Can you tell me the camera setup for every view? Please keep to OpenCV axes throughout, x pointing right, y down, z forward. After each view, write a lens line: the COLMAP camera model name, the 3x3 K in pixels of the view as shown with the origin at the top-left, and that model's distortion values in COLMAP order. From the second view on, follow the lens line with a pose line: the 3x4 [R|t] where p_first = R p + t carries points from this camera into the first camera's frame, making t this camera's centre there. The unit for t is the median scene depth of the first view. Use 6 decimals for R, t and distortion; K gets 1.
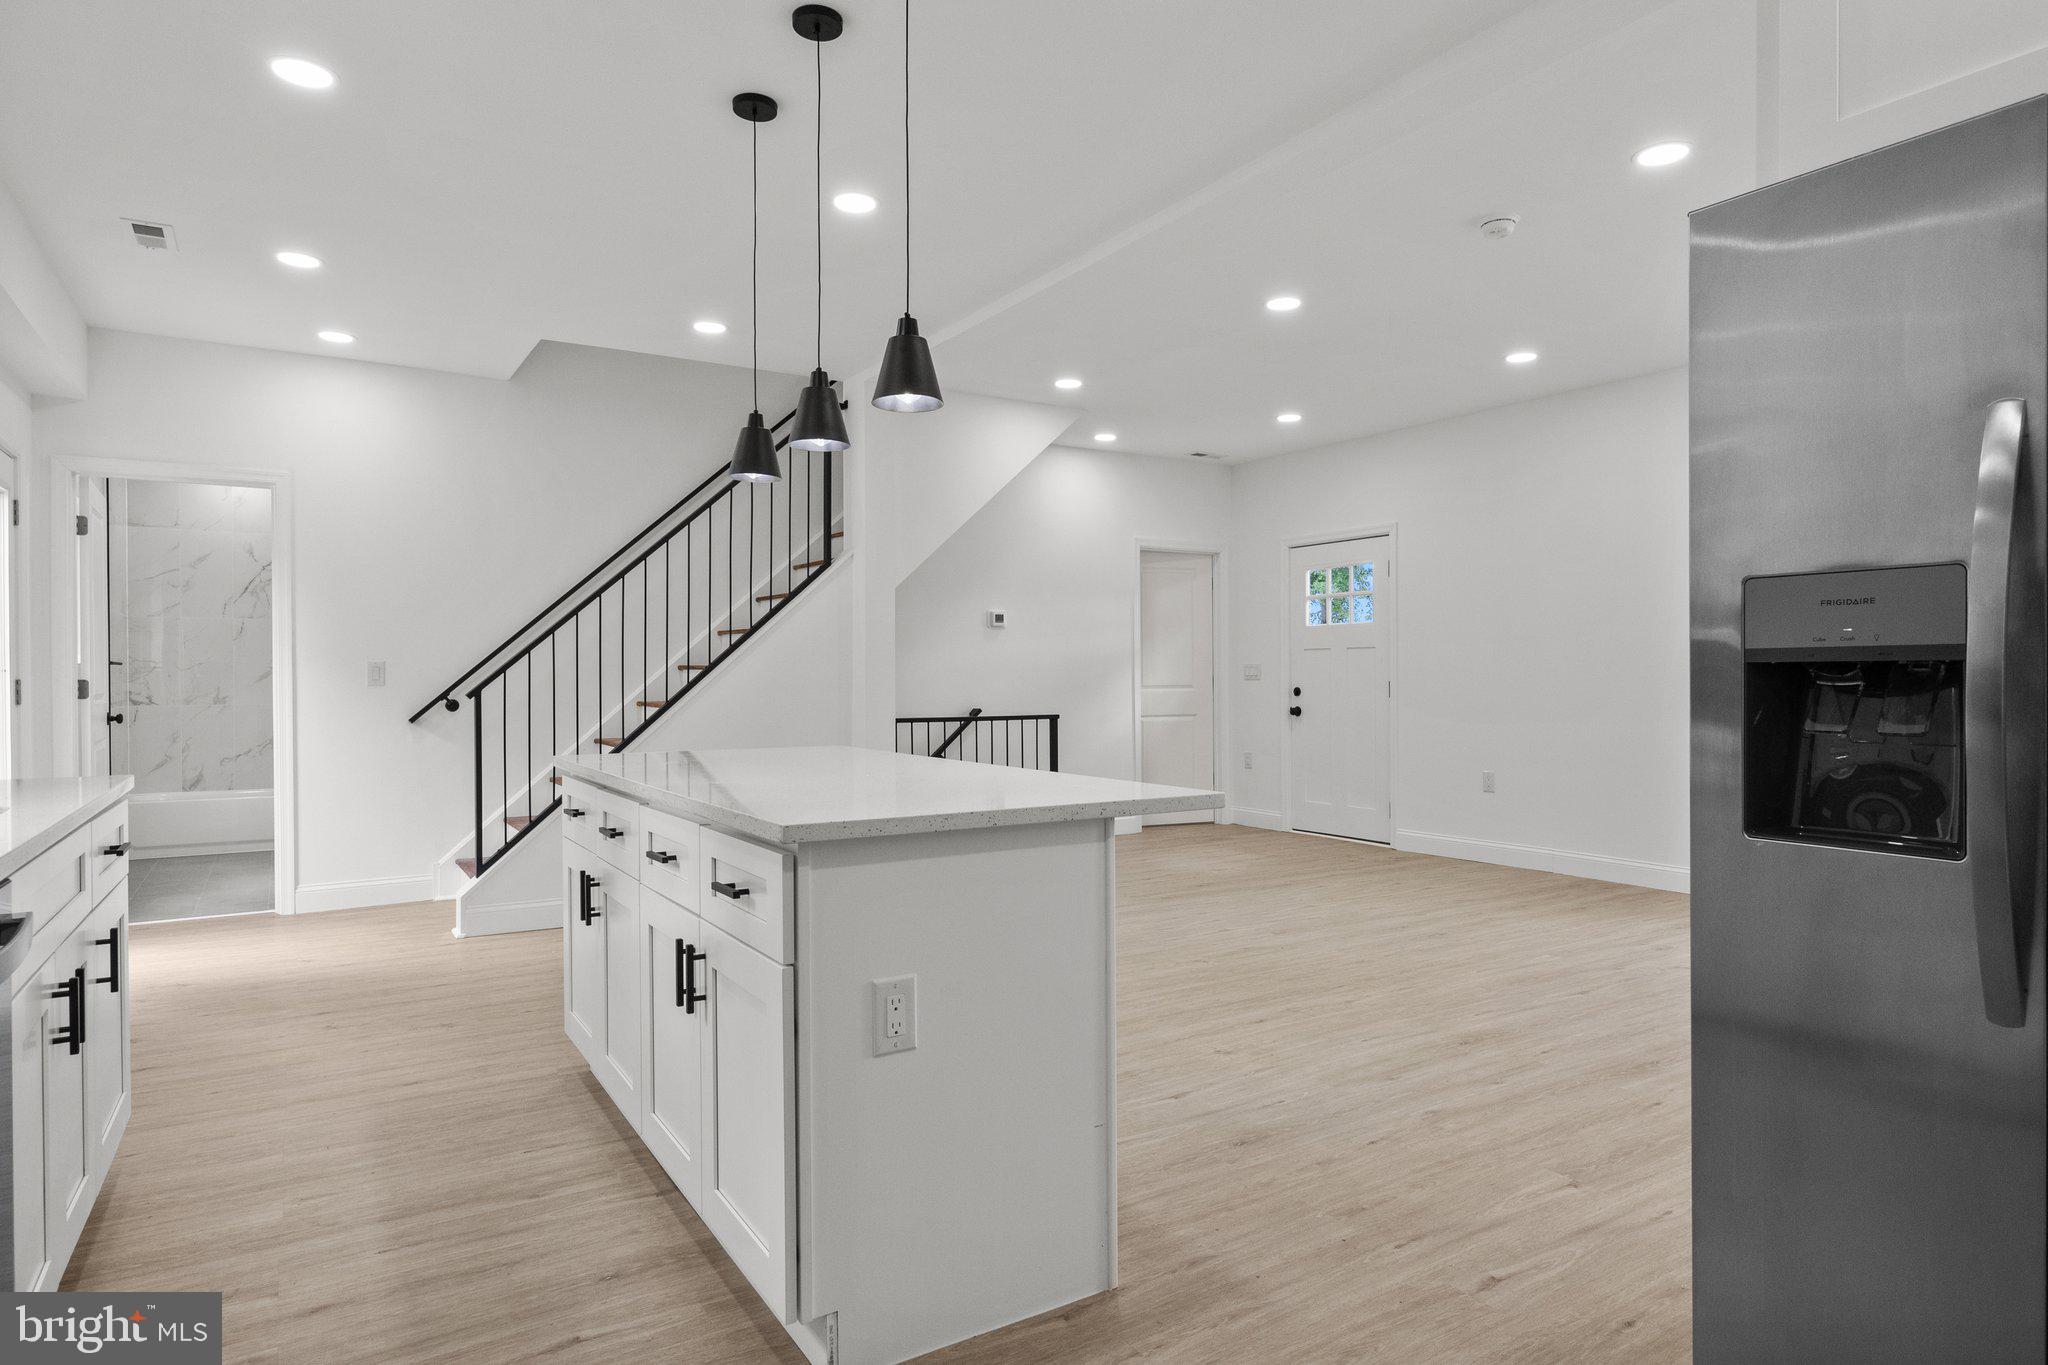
lens RADIAL K [[1199.7, 0, 1020.0], [0, 1199.7, 672.2], [0, 0, 1]] dist [0.008018, -0.002514]
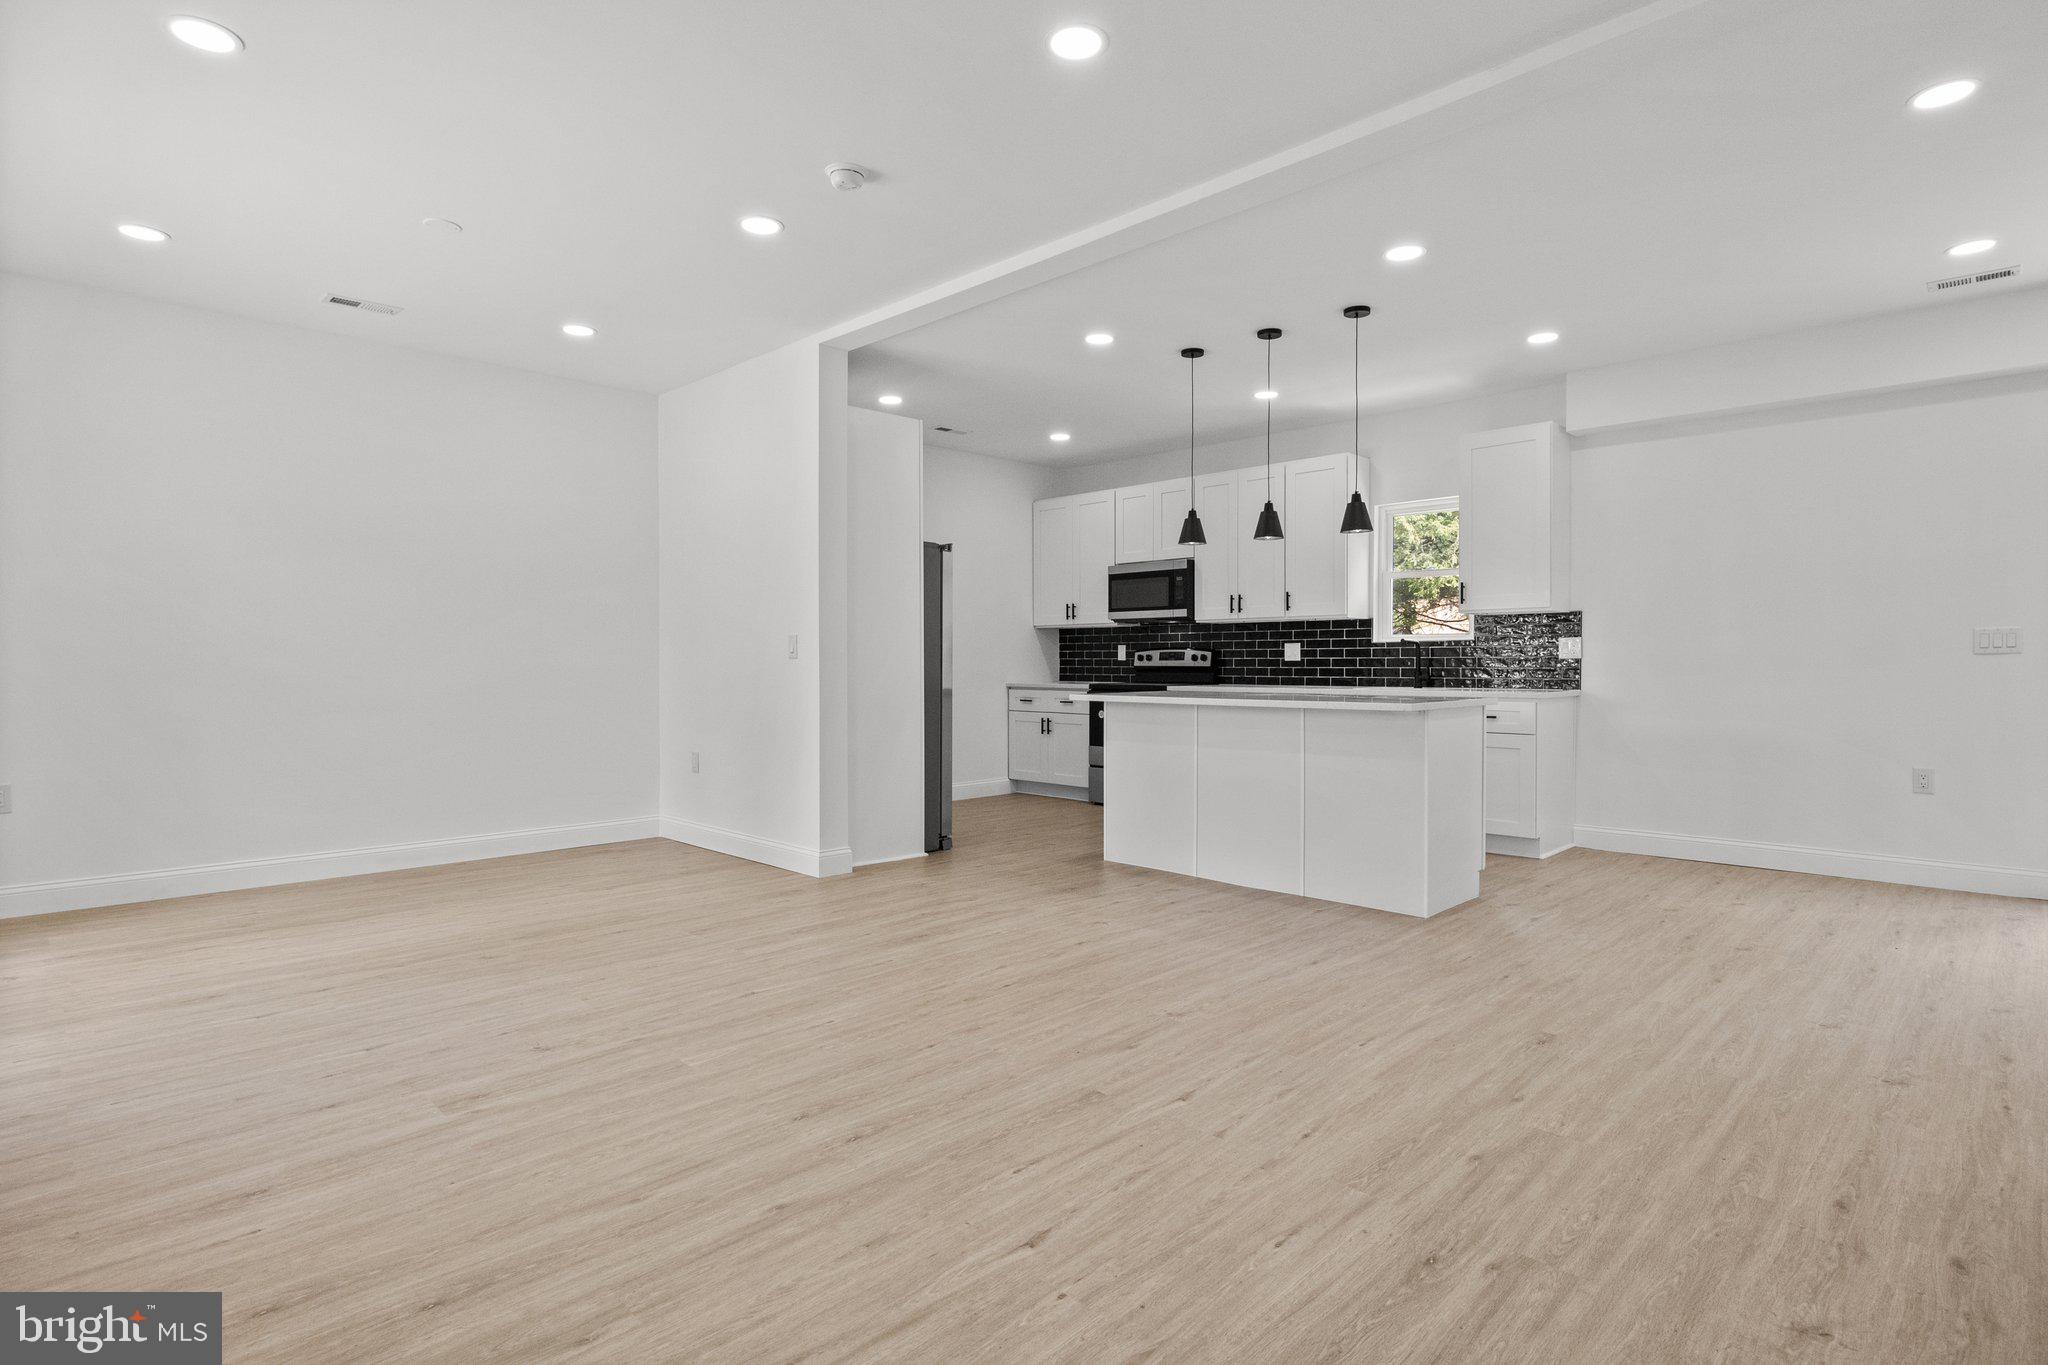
lens RADIAL K [[1014.5, 0, 1062.1], [0, 1014.5, 676.9], [0, 0, 1]] dist [-0.020803, -0.001711]
pose [[-0.966383, 0.013623, -0.256747, 0.538516], [0.010745, 0.999863, 0.012608, 0.020767], [0.256883, 0.009426, -0.966396, 2.246521]]
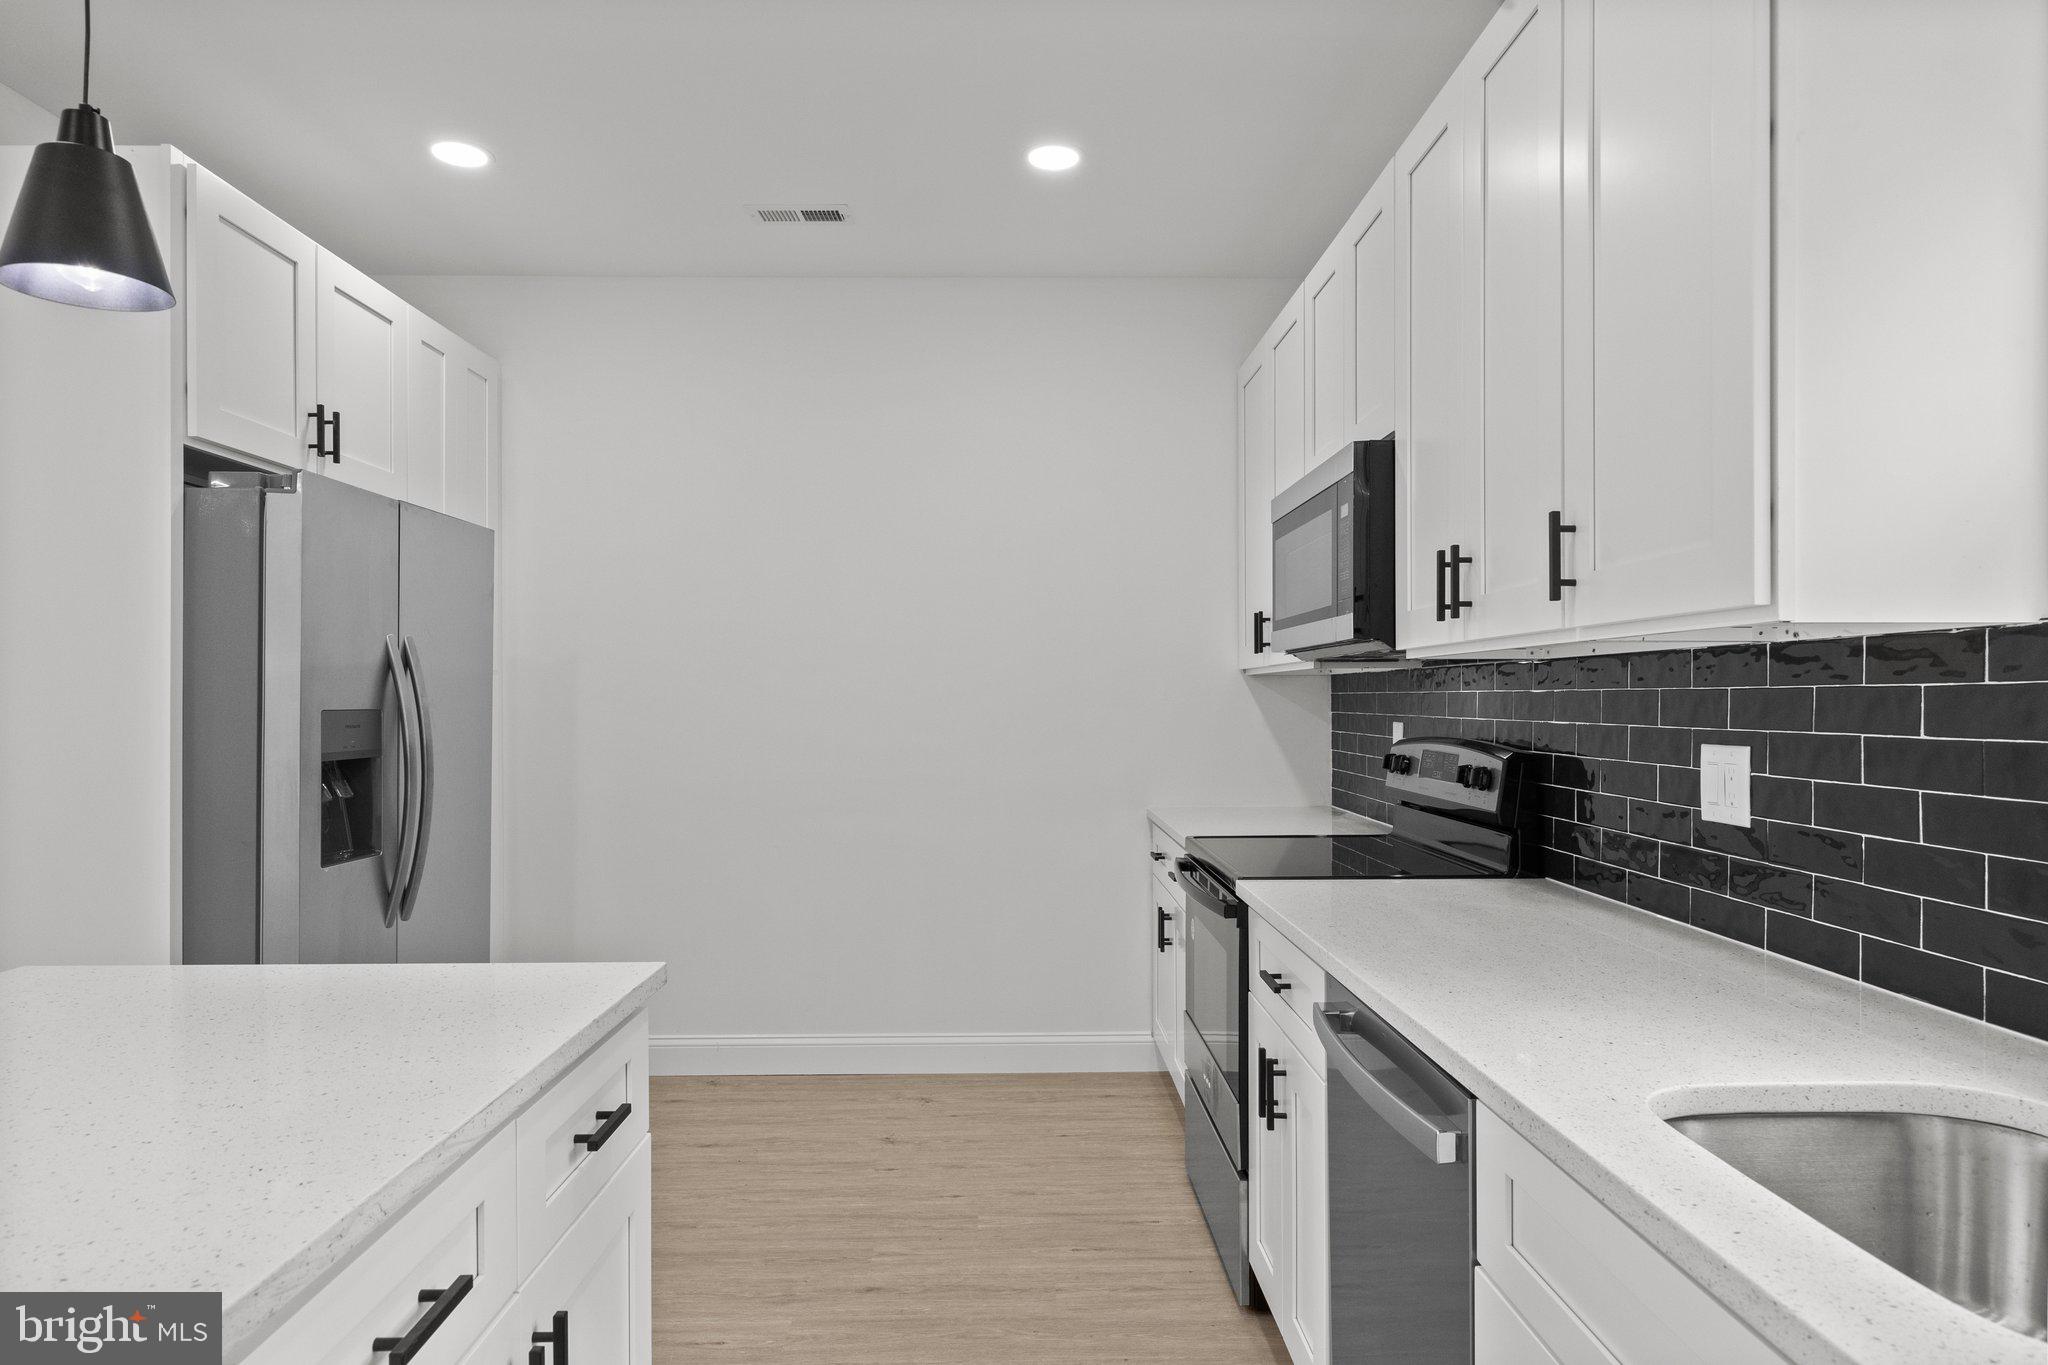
lens RADIAL K [[1225.9, 0, 1029.0], [0, 1225.9, 718.6], [0, 0, 1]] dist [-0.000551, -0.002714]
pose [[-0.860957, -0.002472, 0.508671, -0.514294], [0.002222, 0.999960, 0.008622, -0.037341], [-0.508672, 0.008554, -0.860918, 0.933318]]
